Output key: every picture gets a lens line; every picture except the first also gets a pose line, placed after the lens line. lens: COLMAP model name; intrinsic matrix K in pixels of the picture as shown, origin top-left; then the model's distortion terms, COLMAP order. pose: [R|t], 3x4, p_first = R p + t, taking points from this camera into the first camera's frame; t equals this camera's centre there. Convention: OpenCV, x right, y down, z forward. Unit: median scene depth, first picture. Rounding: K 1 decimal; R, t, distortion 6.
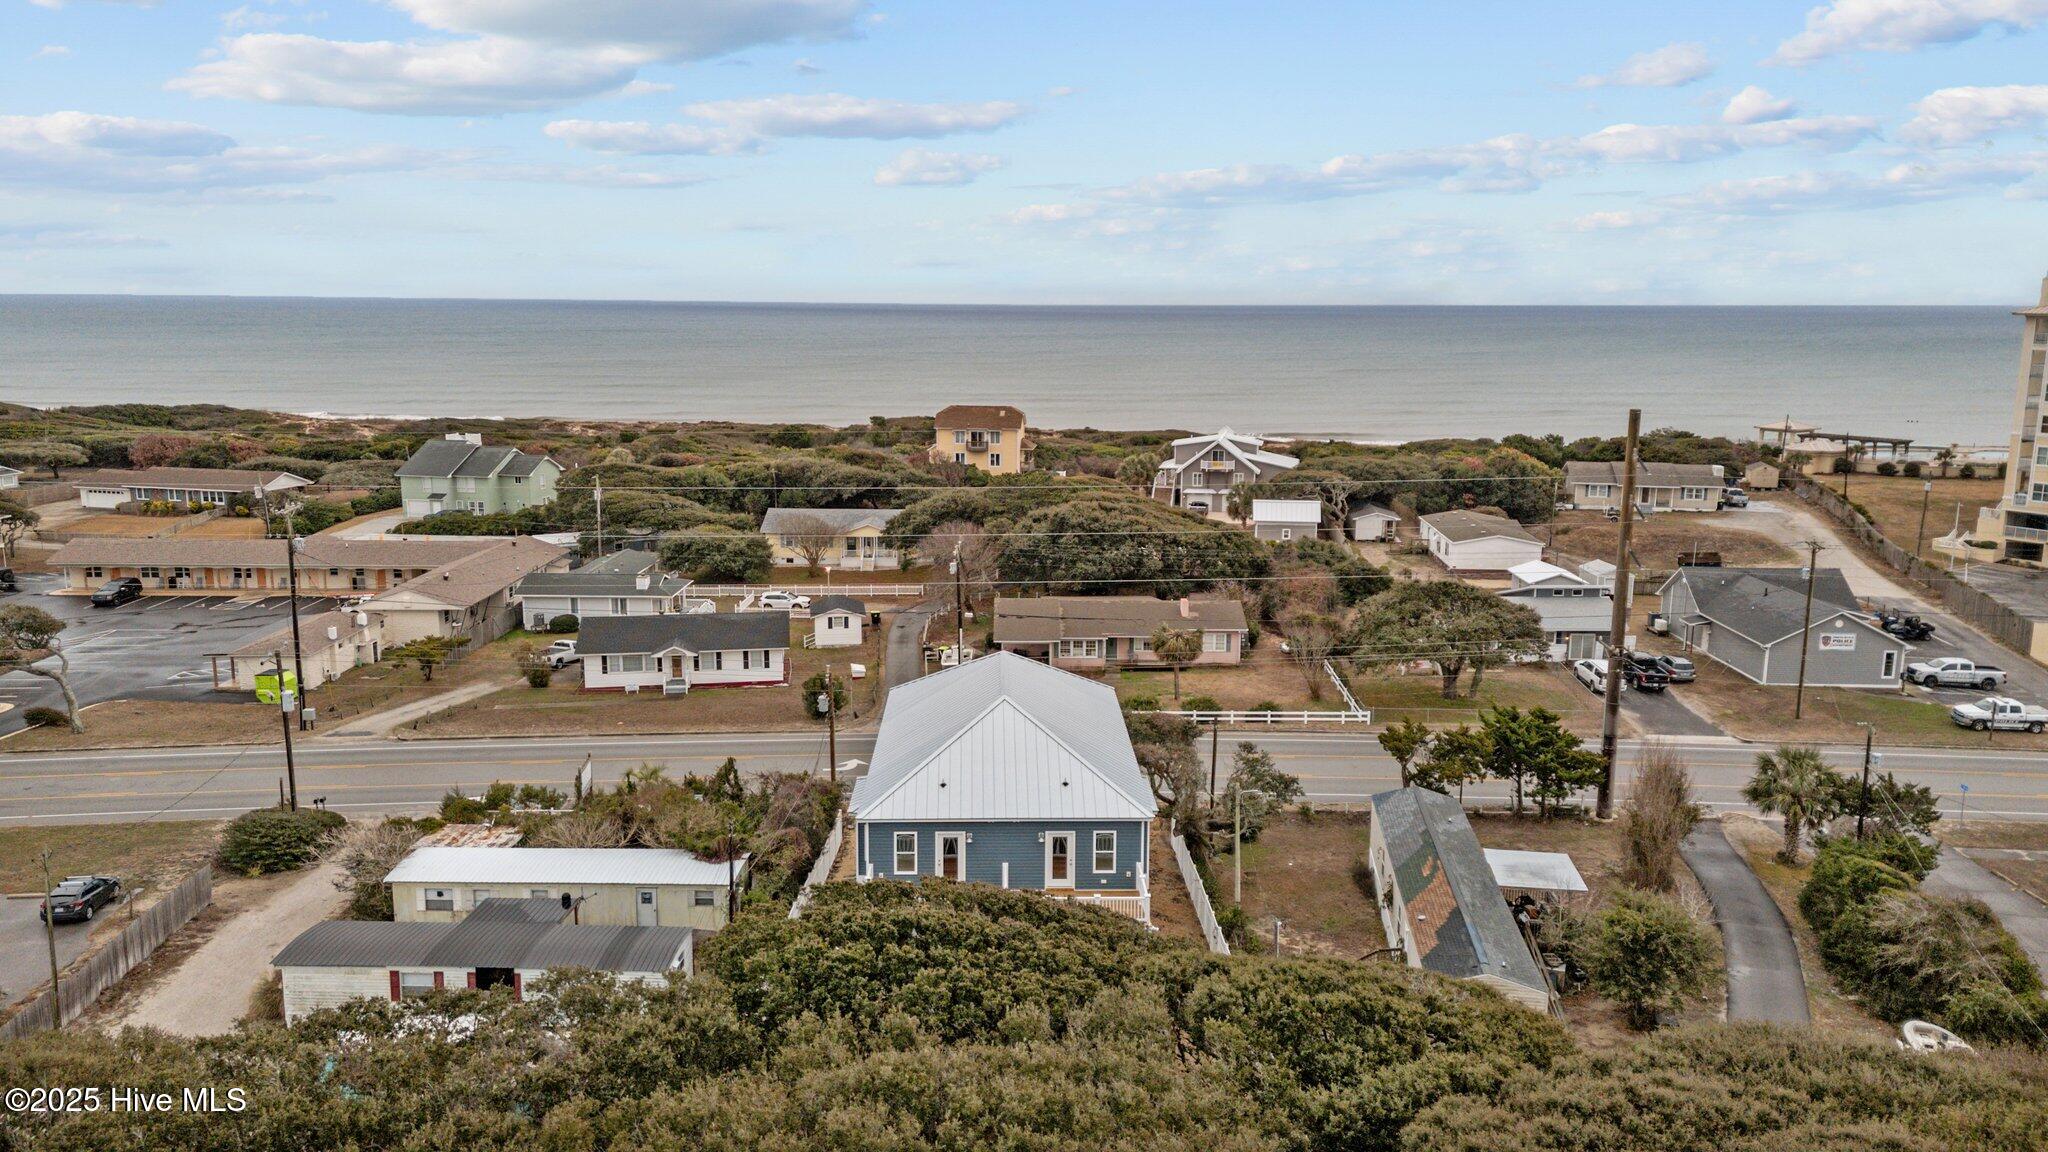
lens RADIAL K [[1481.7, 0, 1042.0], [0, 1481.7, 572.4], [0, 0, 1]] dist [0.104060, -0.129445]
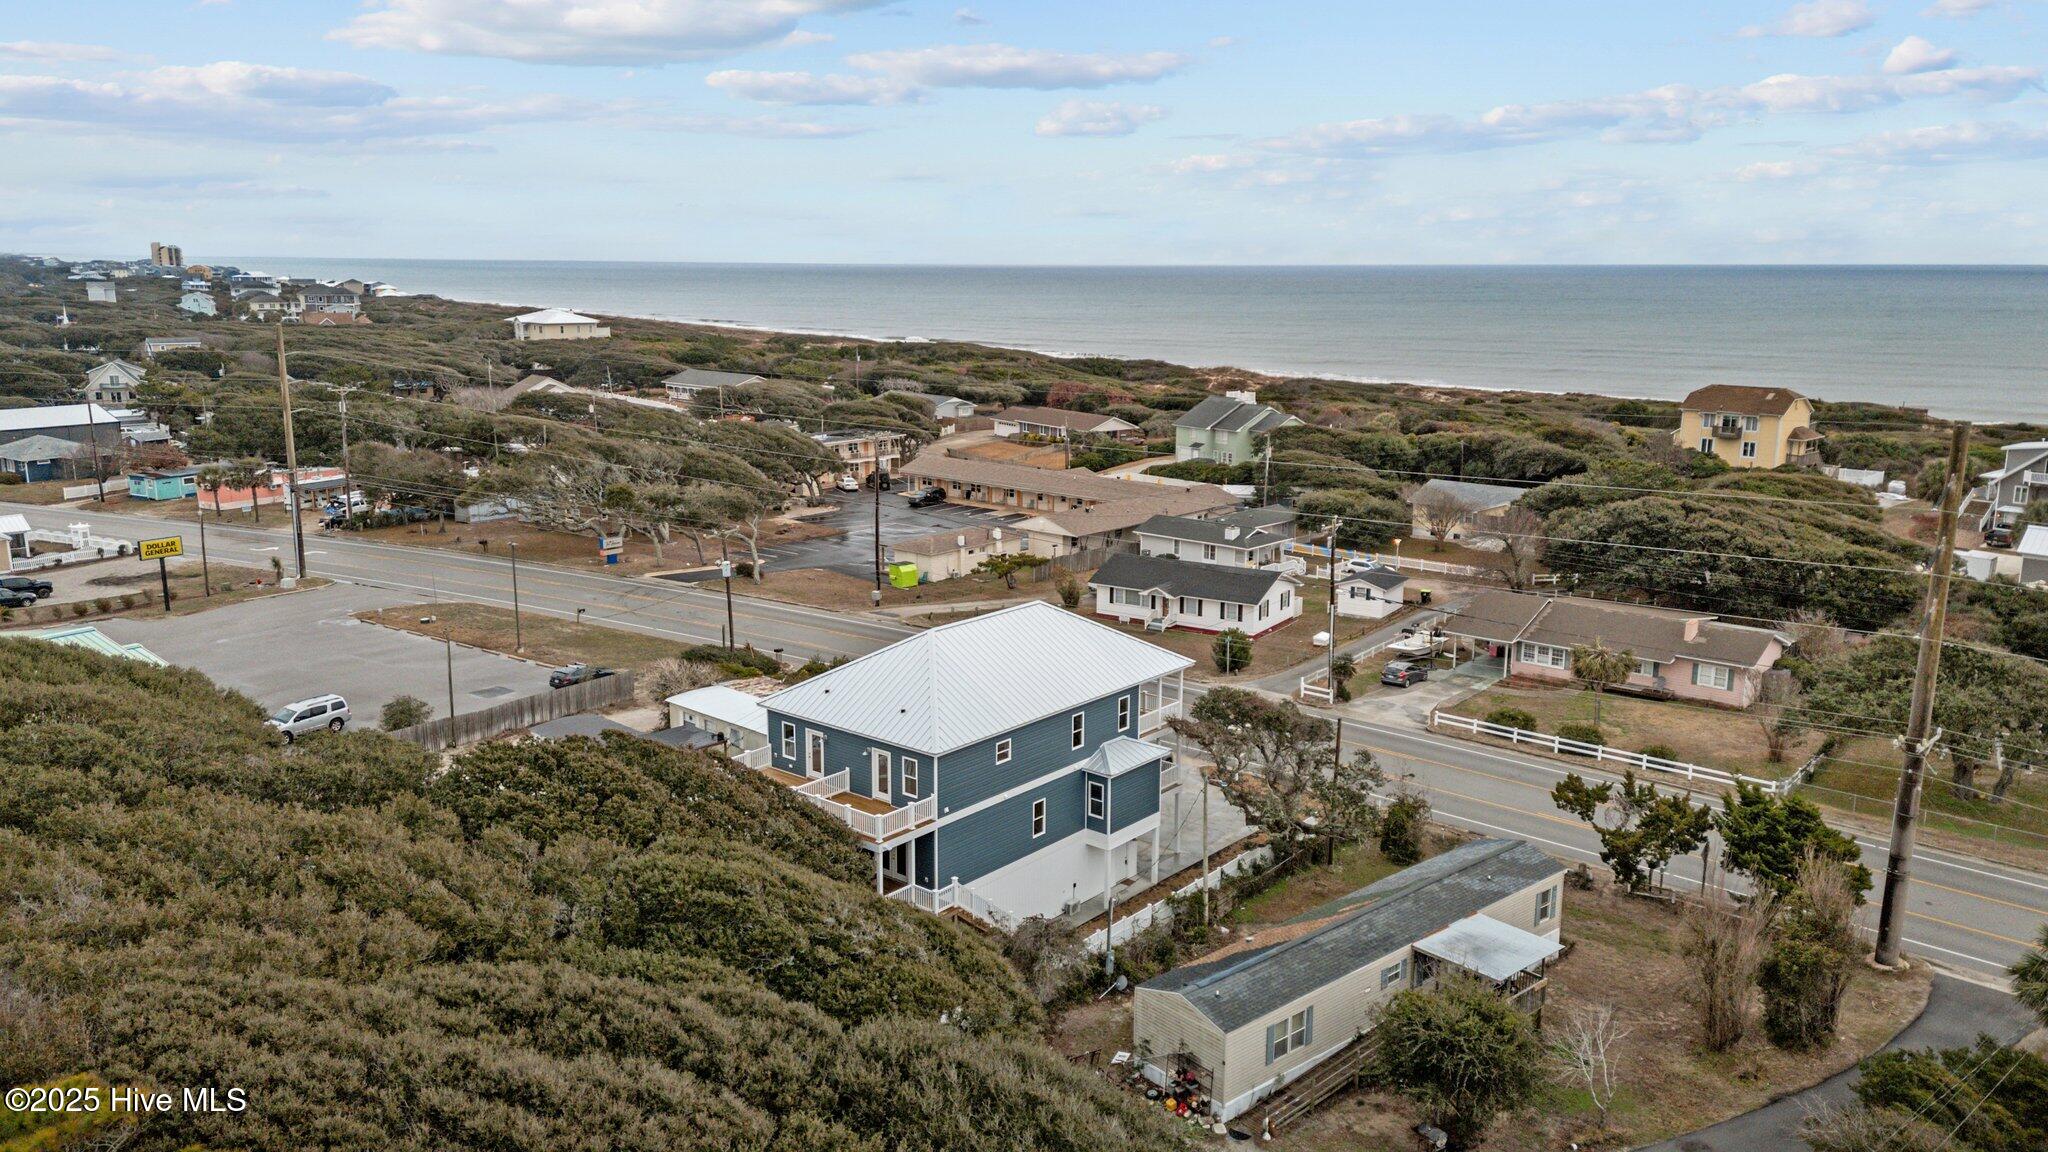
lens RADIAL K [[1472.4, 0, 1029.6], [0, 1472.4, 595.7], [0, 0, 1]] dist [0.114091, -0.132506]
pose [[0.740251, 0.143321, -0.656877, 0.323448], [-0.118074, 0.989543, 0.082843, -0.019365], [0.661881, 0.016235, 0.749433, 0.091436]]
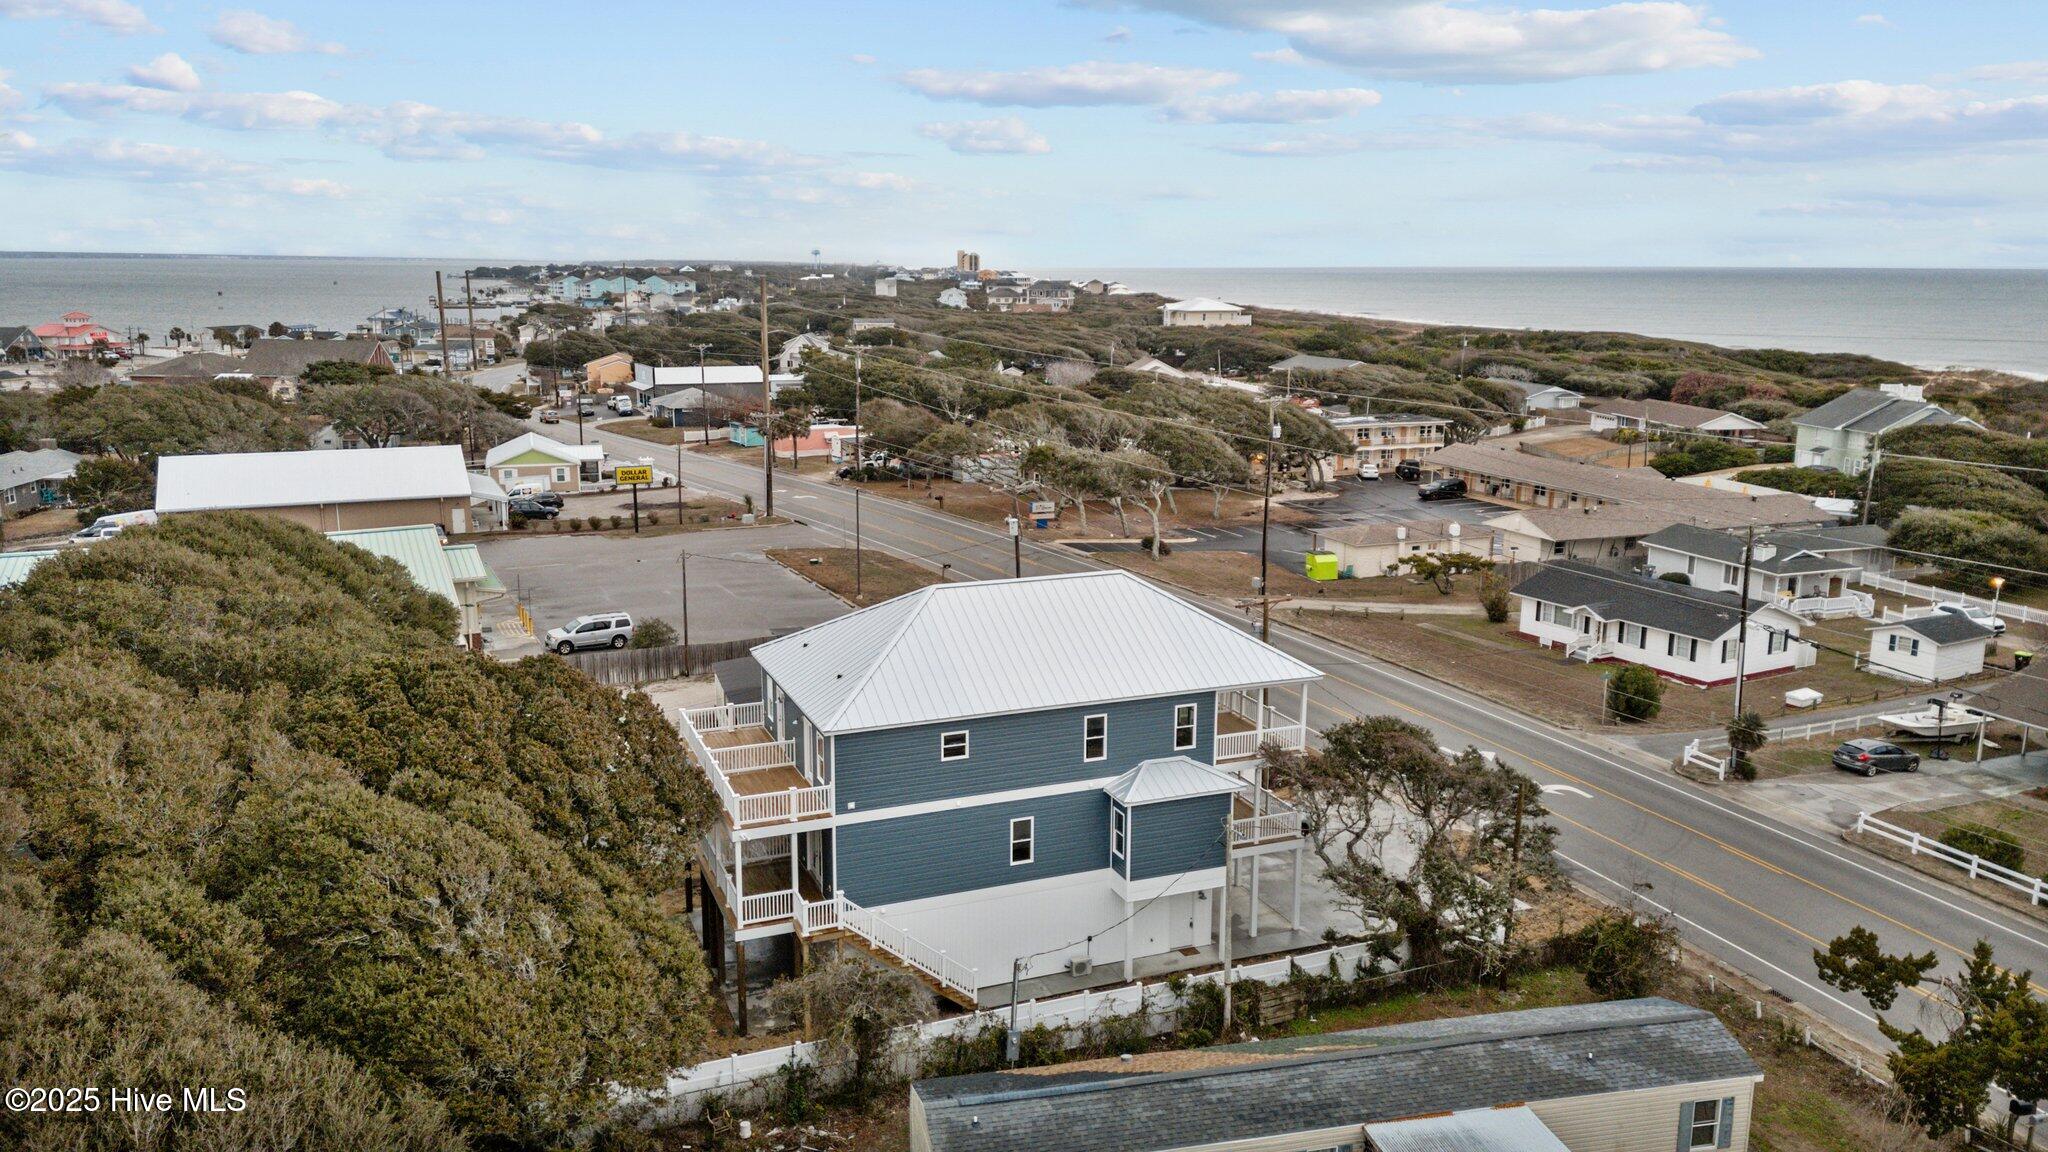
lens RADIAL K [[1481.7, 0, 1042.0], [0, 1481.7, 572.4], [0, 0, 1]] dist [0.104060, -0.129445]
pose [[0.341410, 0.183876, -0.921753, 0.354498], [-0.168825, 0.976725, 0.132310, -0.024773], [0.924628, 0.110443, 0.364506, 0.311065]]
